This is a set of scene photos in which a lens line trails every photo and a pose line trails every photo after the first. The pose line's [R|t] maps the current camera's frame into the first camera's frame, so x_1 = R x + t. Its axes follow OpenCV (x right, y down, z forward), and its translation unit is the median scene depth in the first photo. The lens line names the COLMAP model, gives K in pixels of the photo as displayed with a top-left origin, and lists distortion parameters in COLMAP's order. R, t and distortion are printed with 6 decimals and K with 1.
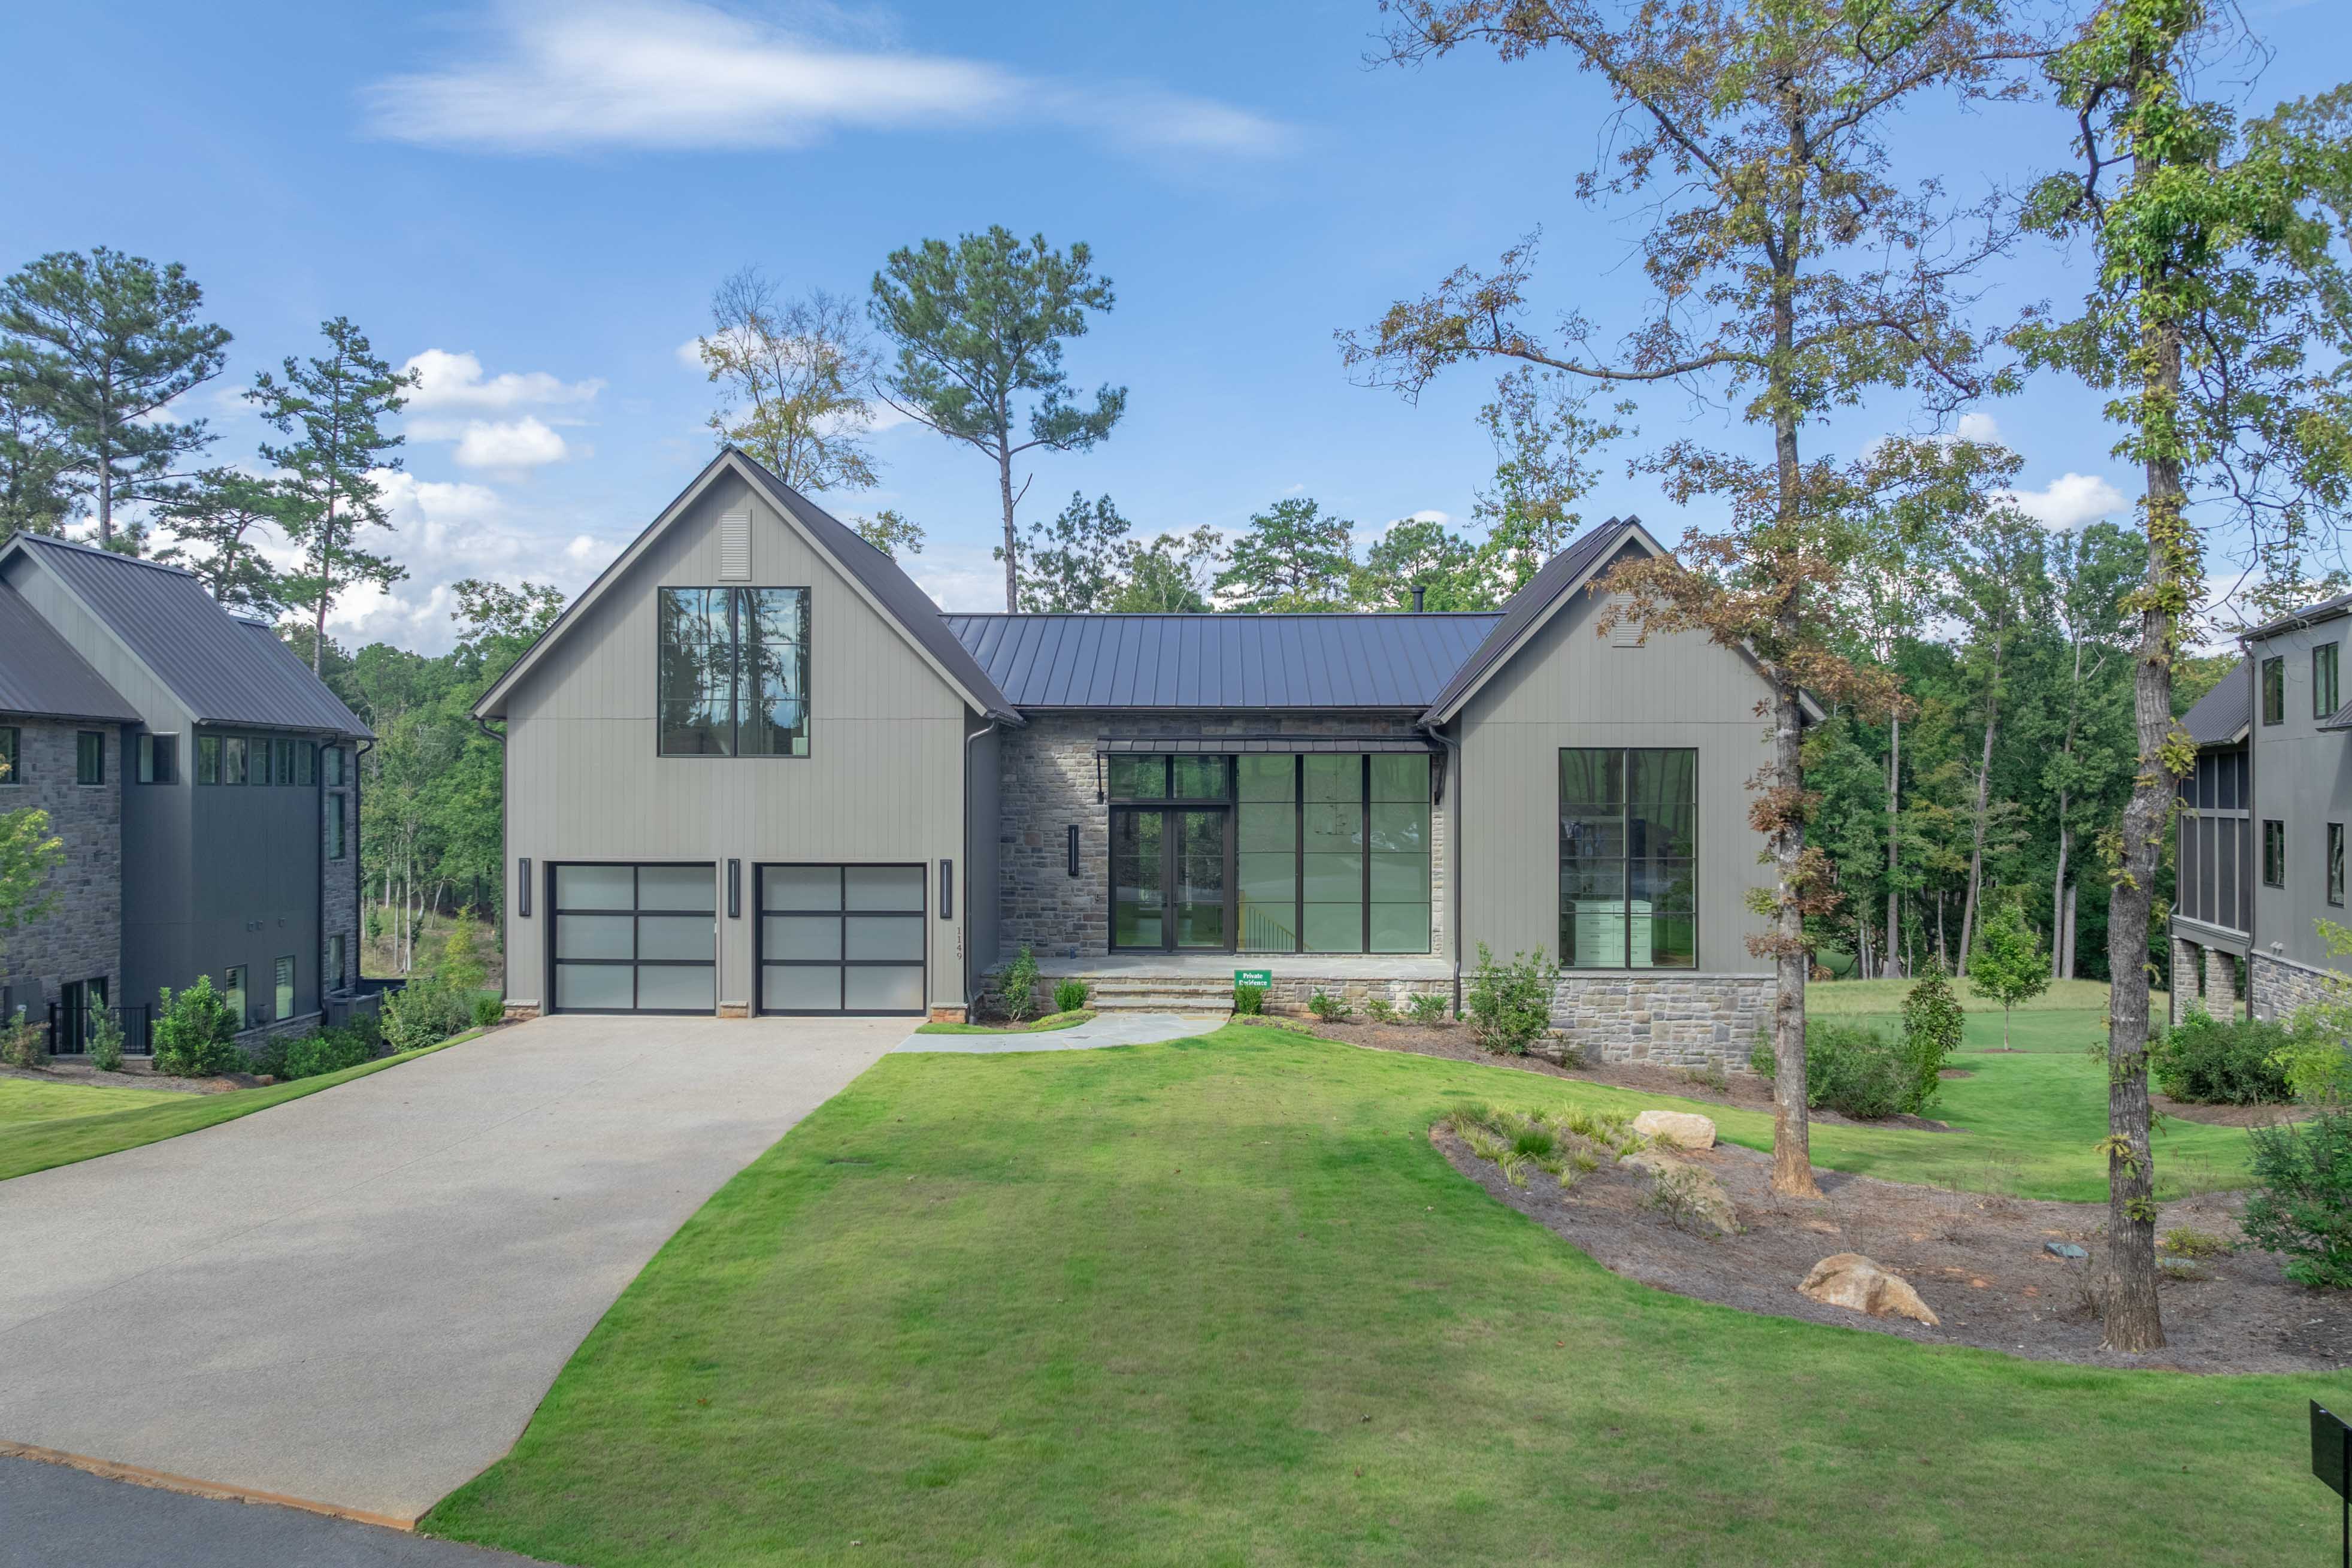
lens RADIAL K [[1629.6, 0, 1182.7], [0, 1629.6, 779.9], [0, 0, 1]] dist [-0.001219, -0.000280]
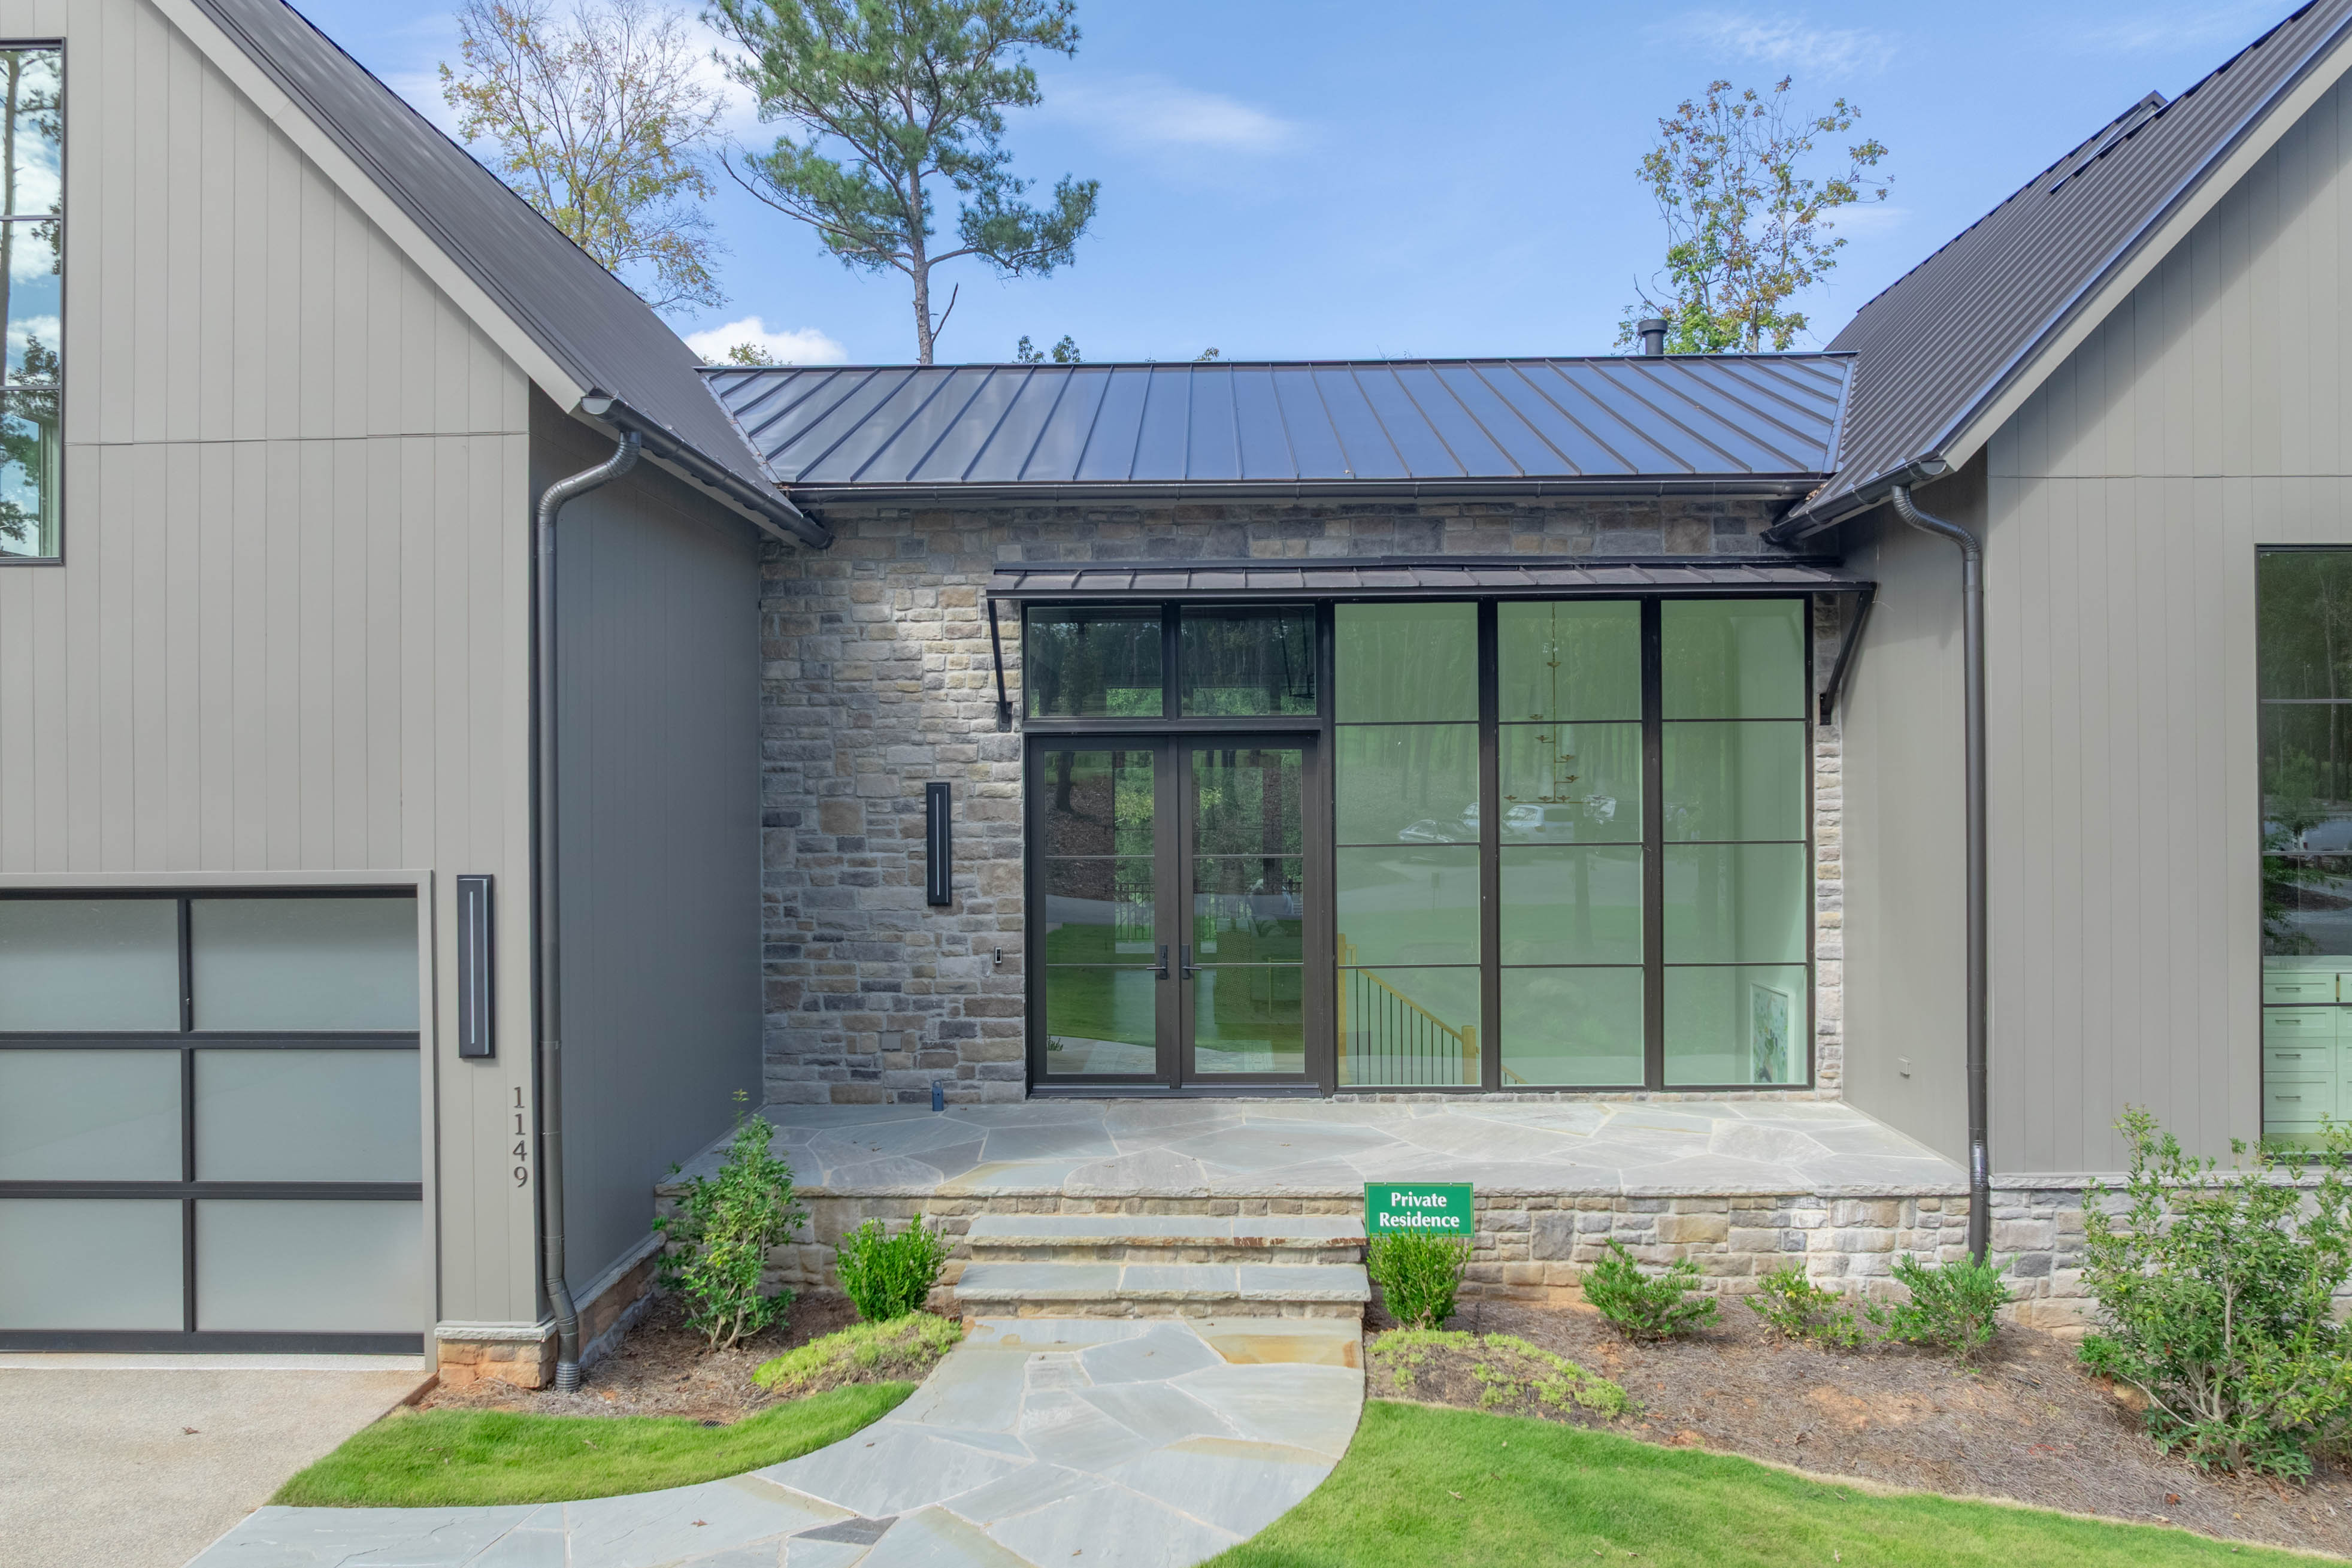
lens RADIAL K [[1629.6, 0, 1171.1], [0, 1629.6, 790.9], [0, 0, 1]] dist [-0.001219, -0.000280]
pose [[0.999947, -0.009457, -0.004041, -0.006713], [0.009491, 0.999920, 0.008397, 0.026970], [0.003961, -0.008435, 0.999957, 0.590136]]
